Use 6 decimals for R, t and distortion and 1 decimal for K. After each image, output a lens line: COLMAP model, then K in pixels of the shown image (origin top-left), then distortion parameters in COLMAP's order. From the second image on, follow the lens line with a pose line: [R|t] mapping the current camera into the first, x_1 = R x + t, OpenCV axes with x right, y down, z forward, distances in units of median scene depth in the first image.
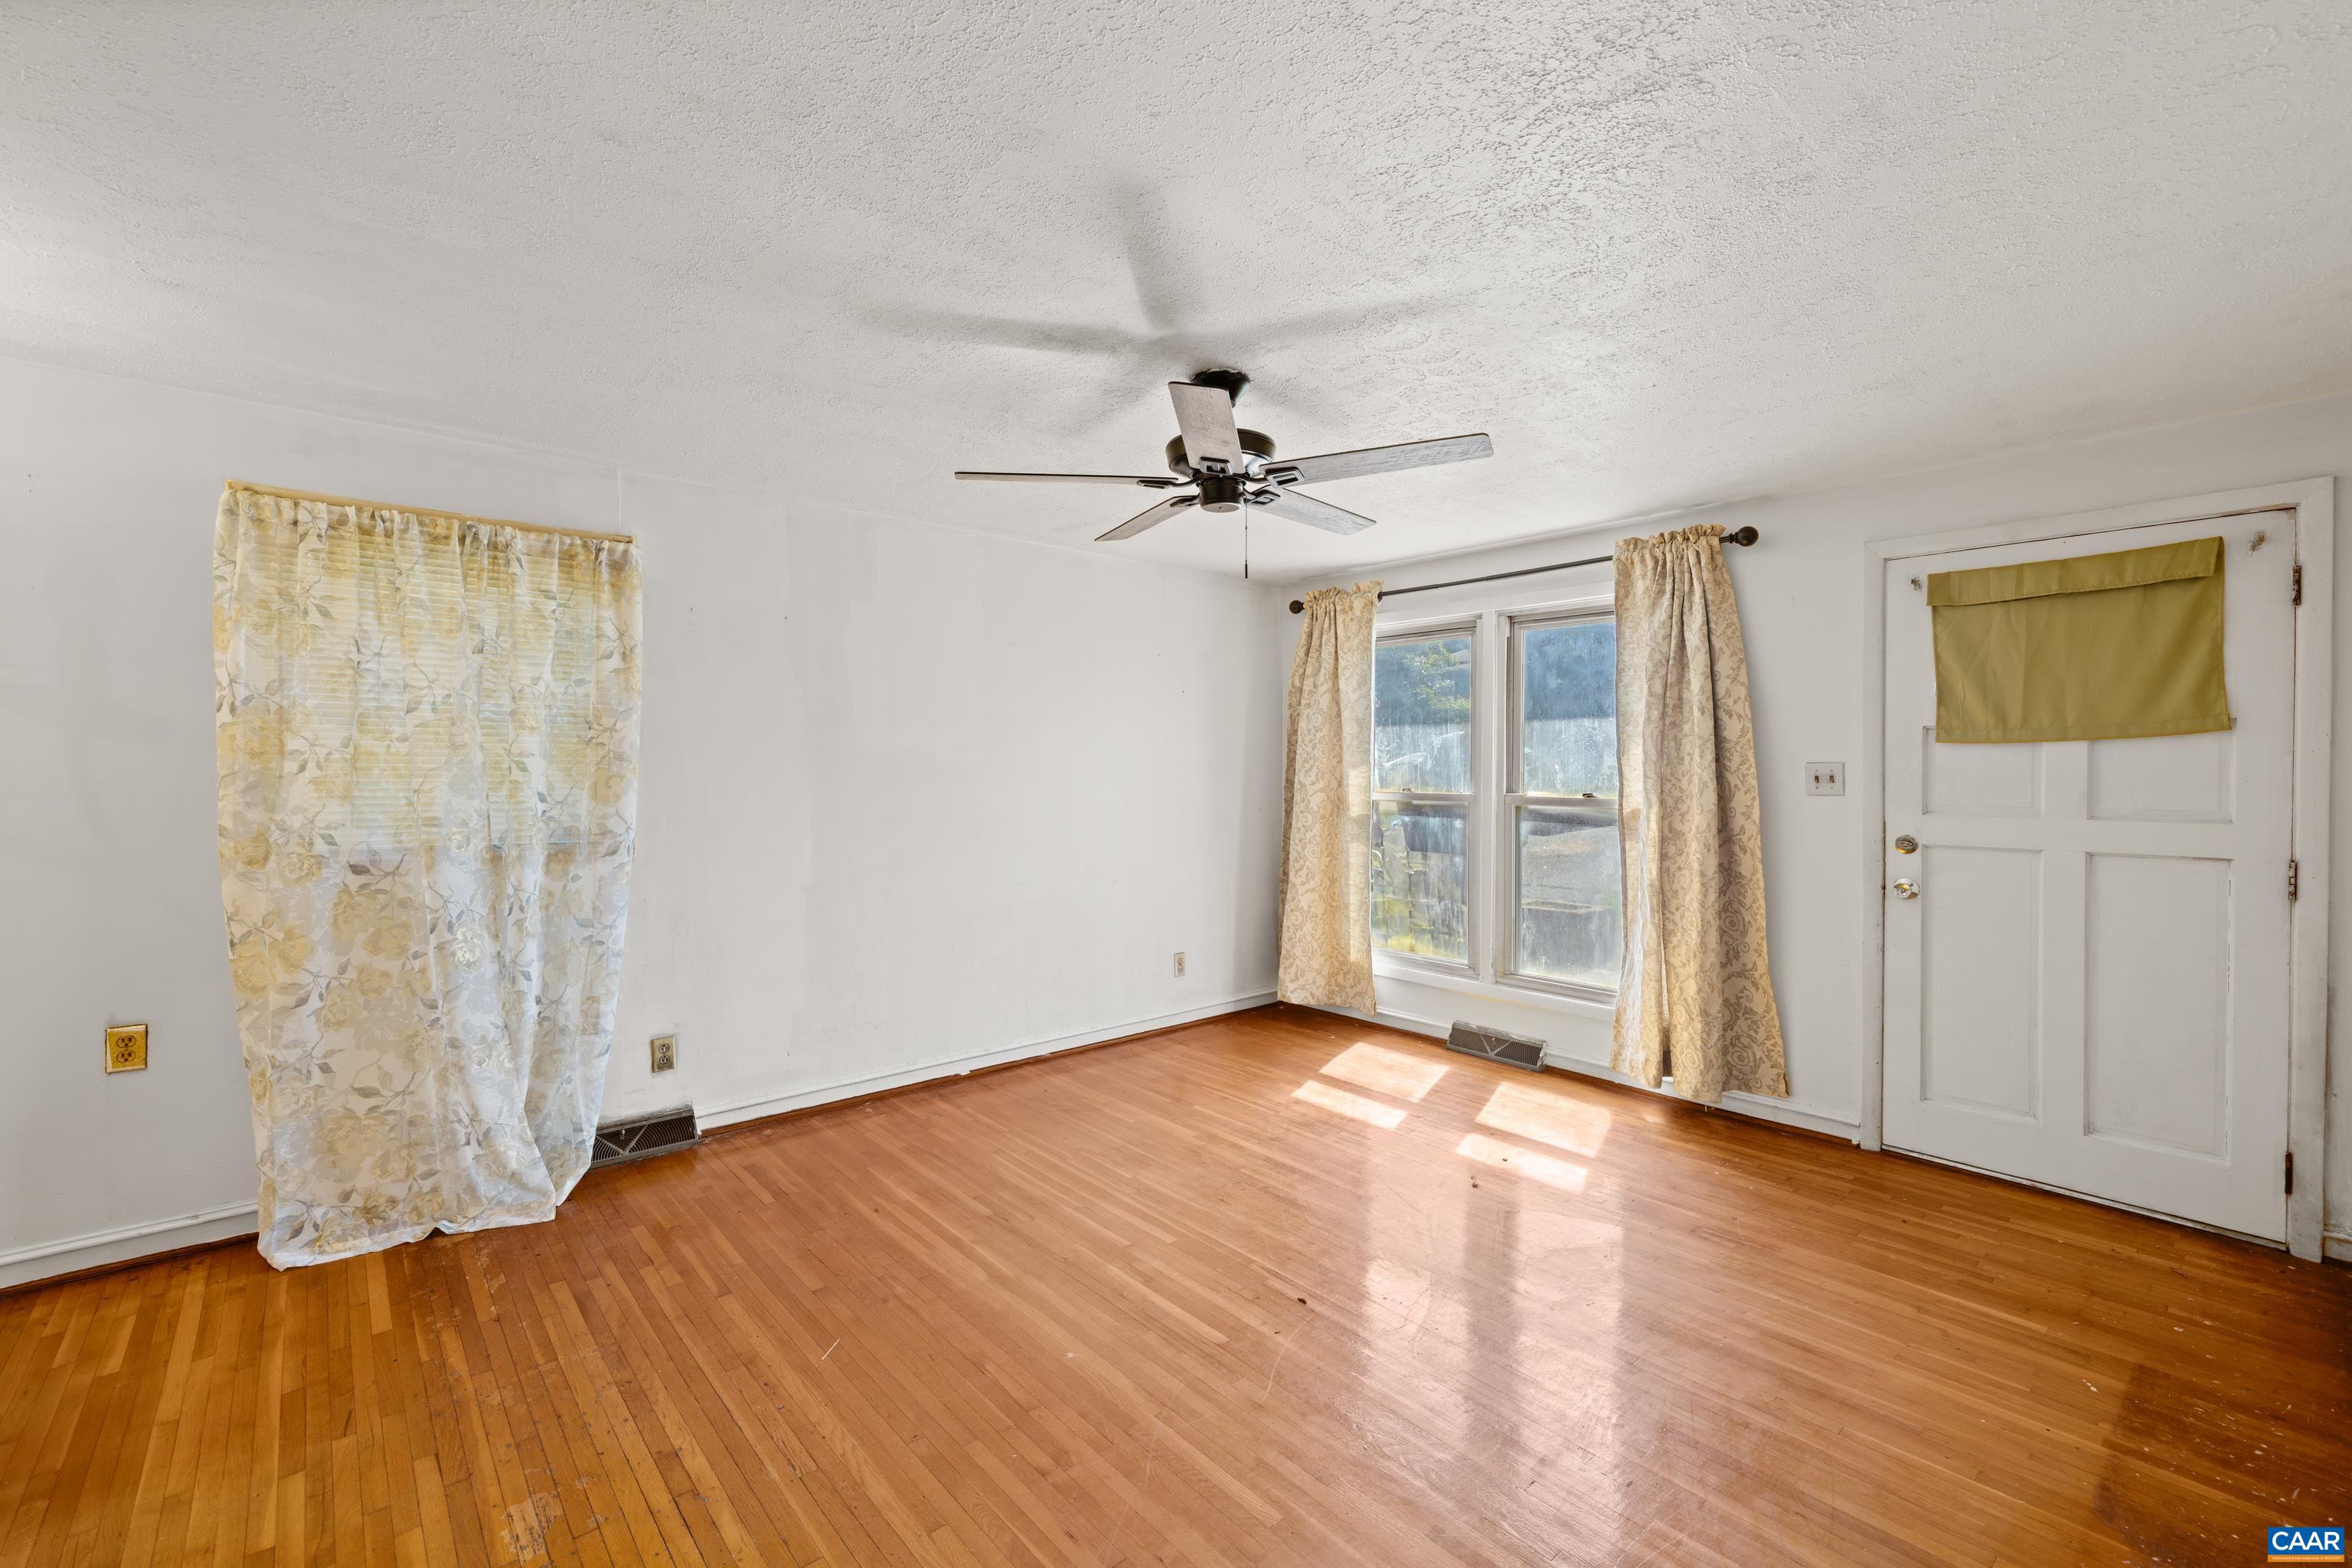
lens RADIAL K [[995.8, 0, 1179.3], [0, 995.8, 775.1], [0, 0, 1]] dist [-0.000275, -0.000076]
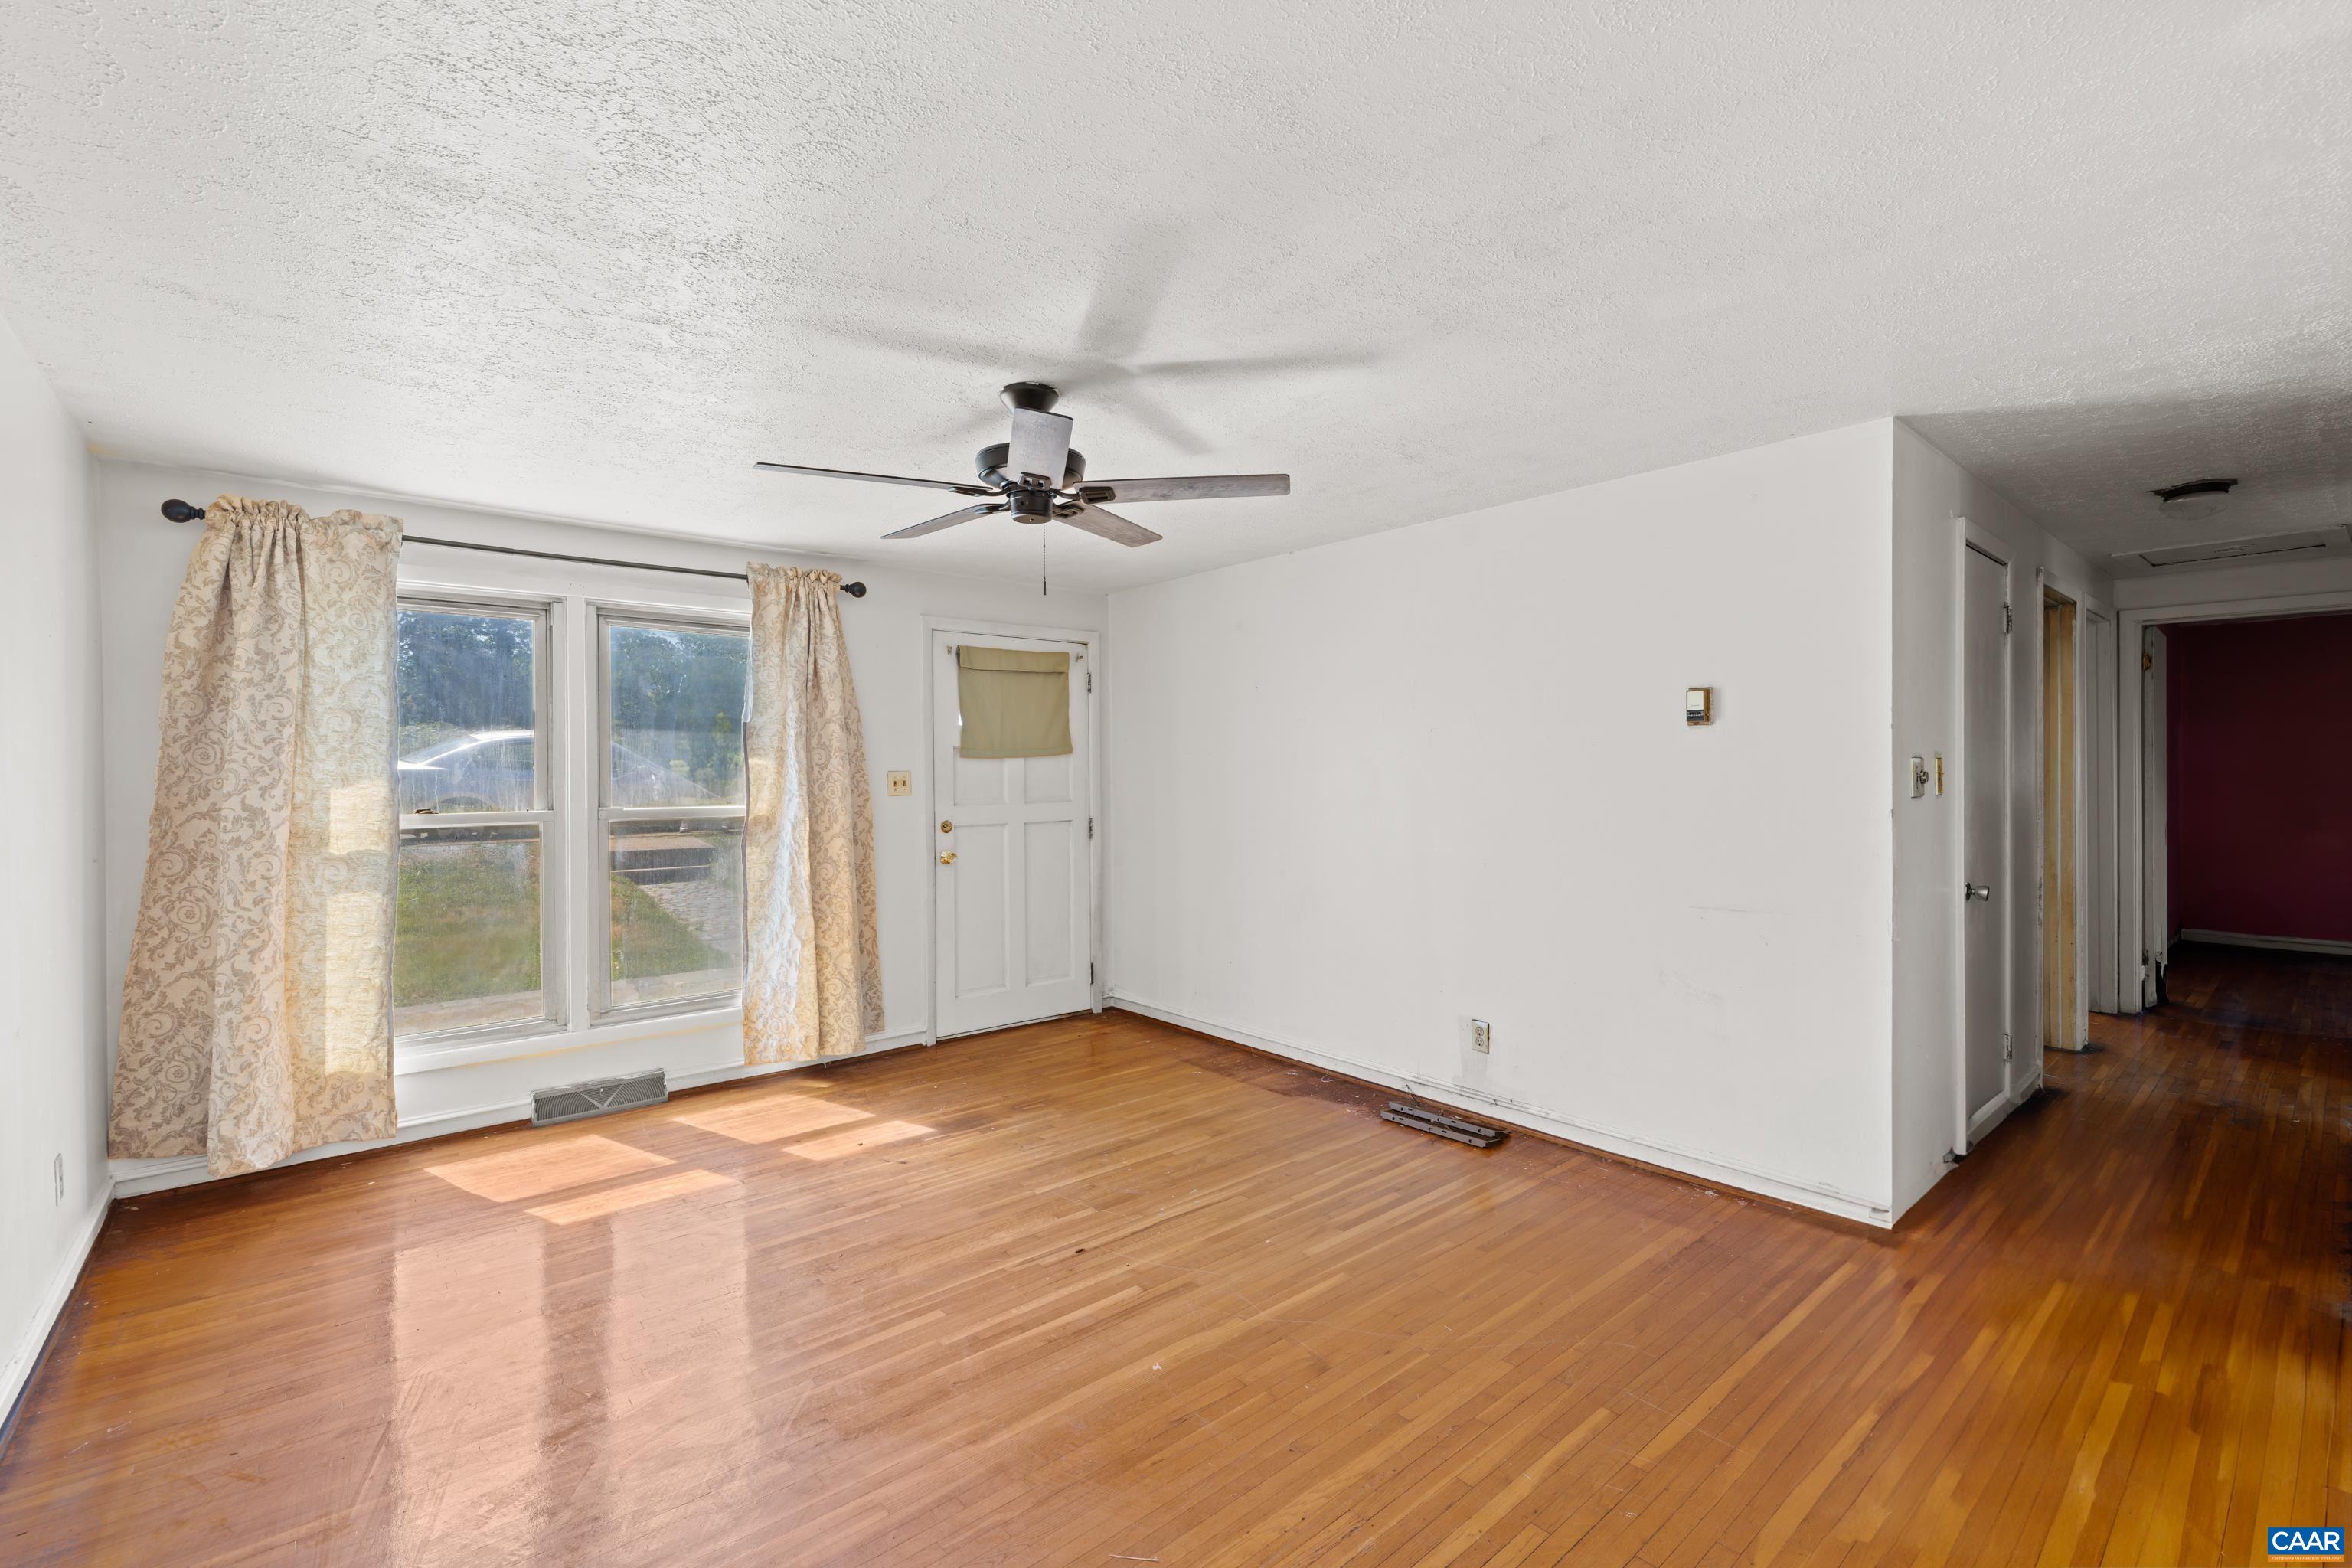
lens RADIAL K [[1011.0, 0, 1175.1], [0, 1011.0, 775.4], [0, 0, 1]] dist [0.001168, 0.000038]
pose [[0.014311, -0.006700, 0.999875, -0.753419], [0.017611, 0.999824, 0.006448, -0.009673], [-0.999742, 0.017516, 0.014426, 0.644000]]
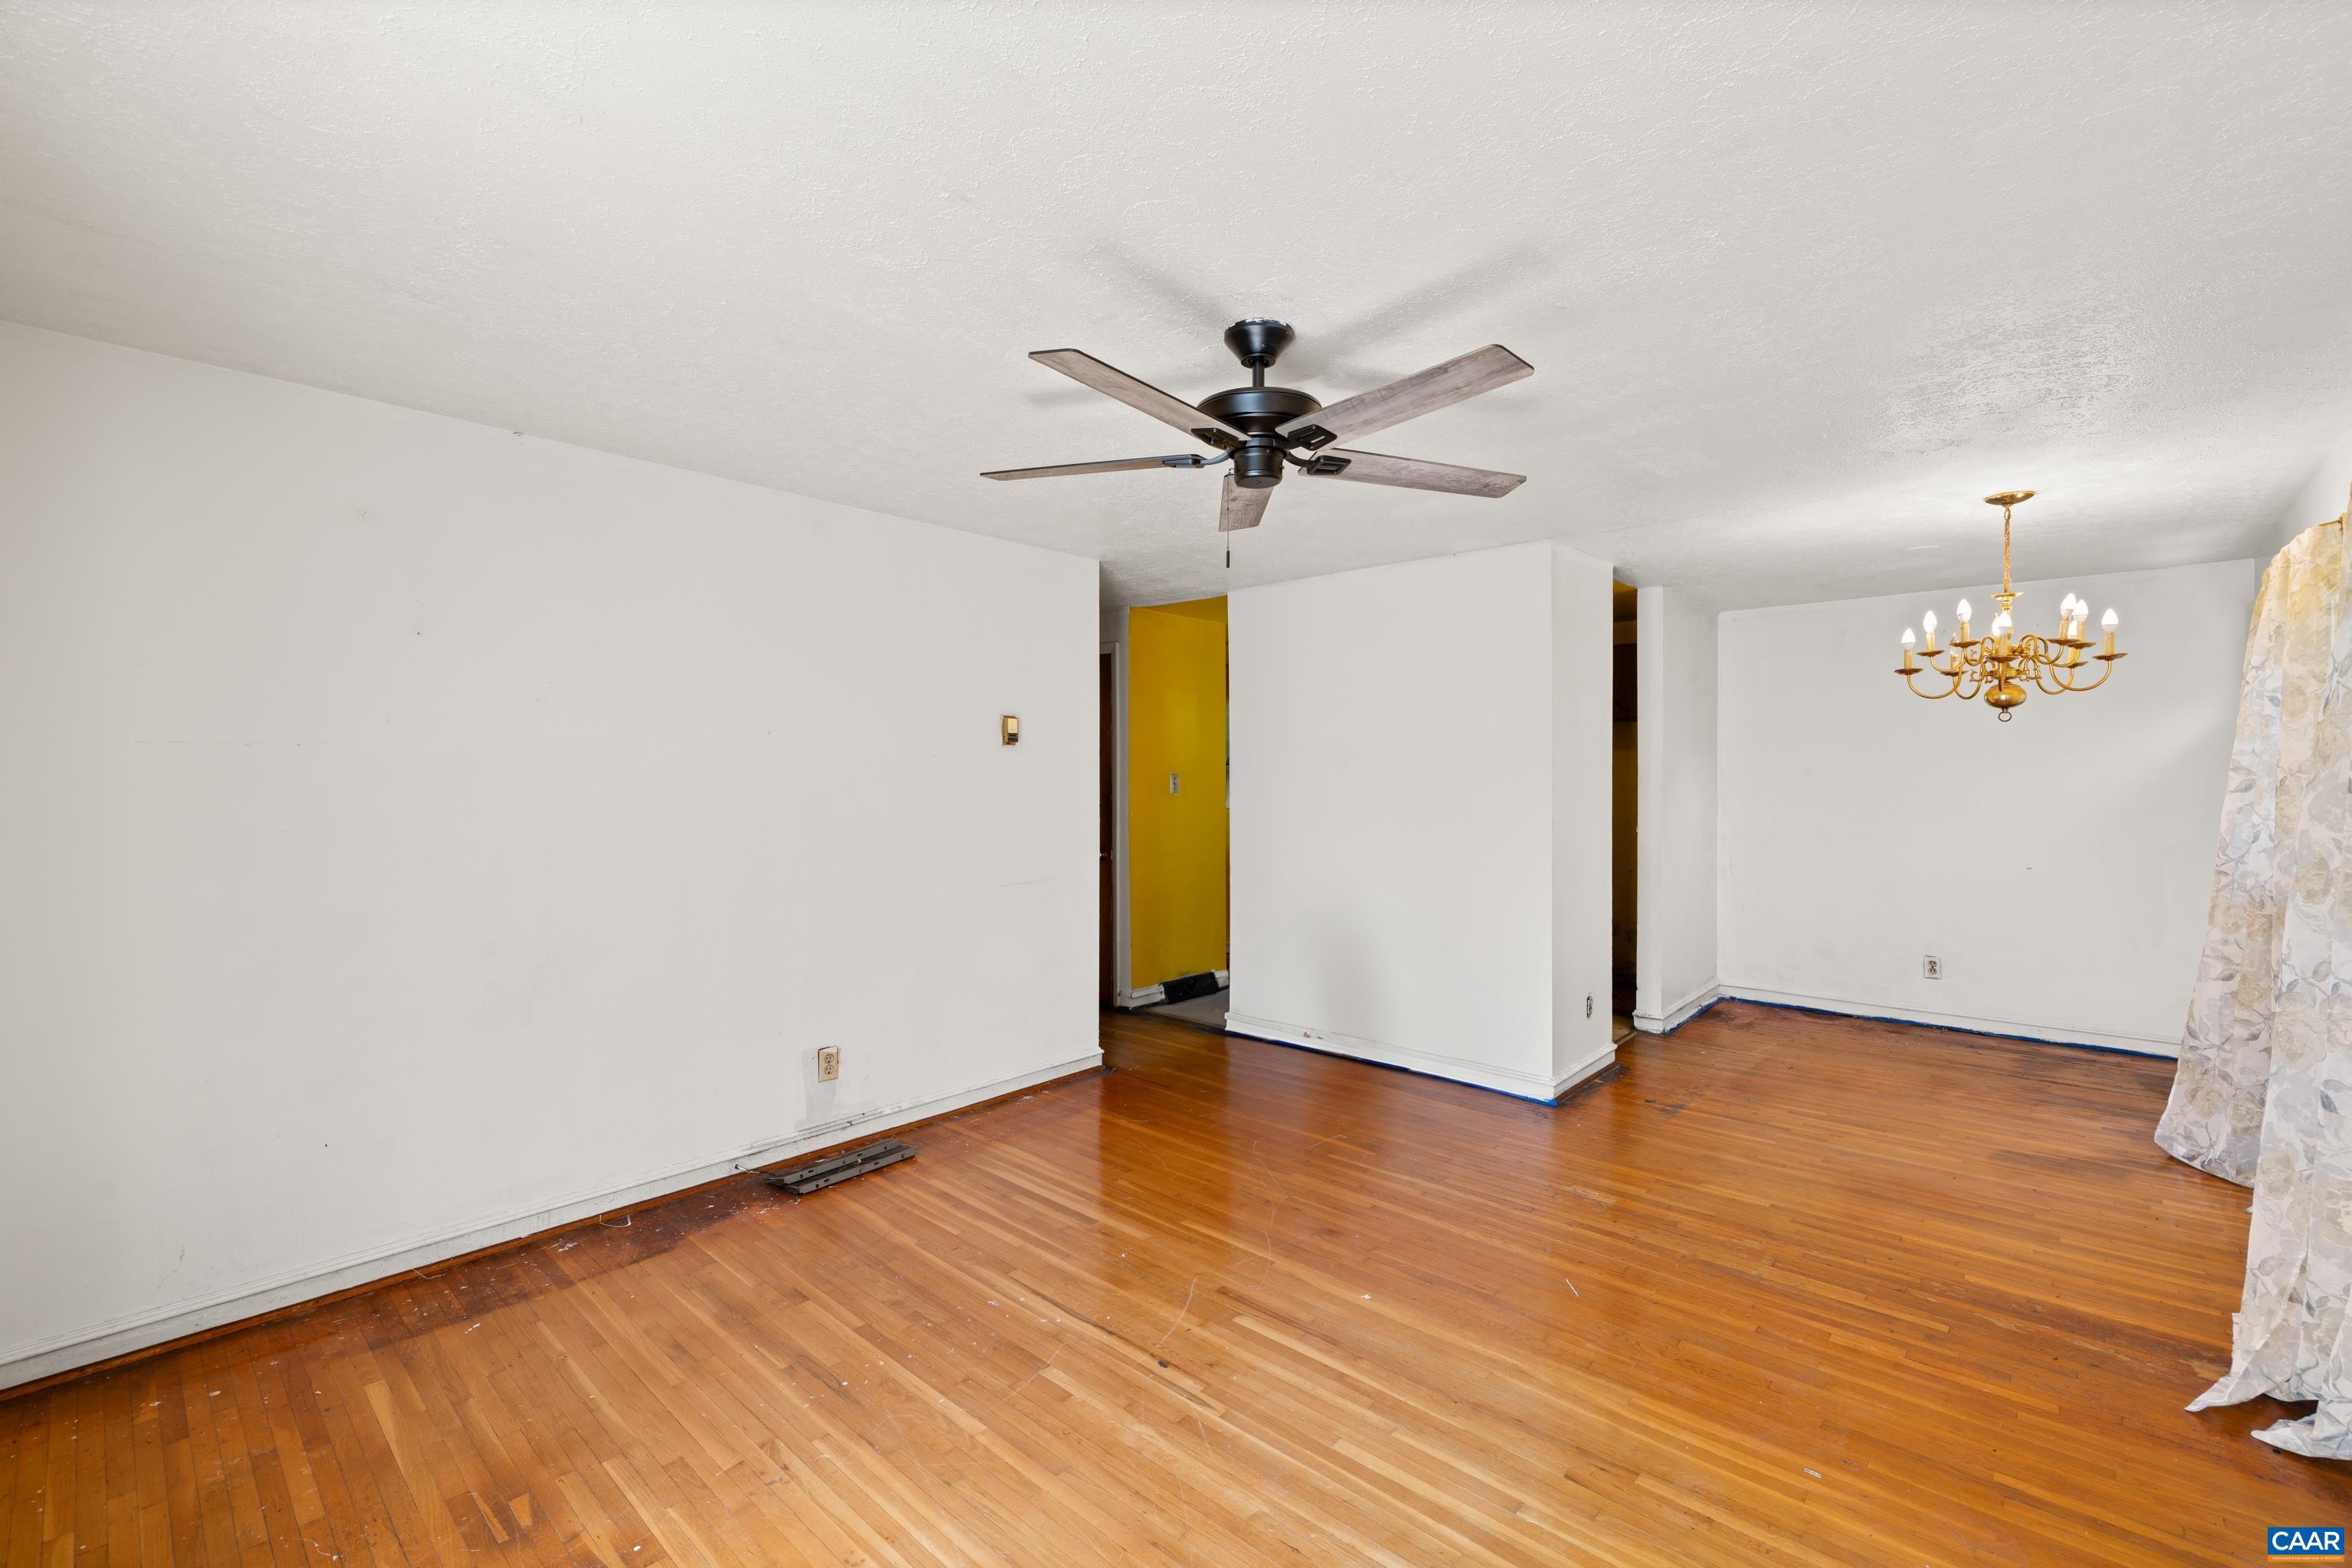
lens RADIAL K [[1001.2, 0, 1176.0], [0, 1001.2, 784.0], [0, 0, 1]] dist [-0.000550, -0.000596]
pose [[-0.993361, 0.000926, -0.115033, 0.159896], [-0.001376, 0.999800, 0.019933, -0.018718], [0.115028, 0.019959, -0.993162, 1.417359]]
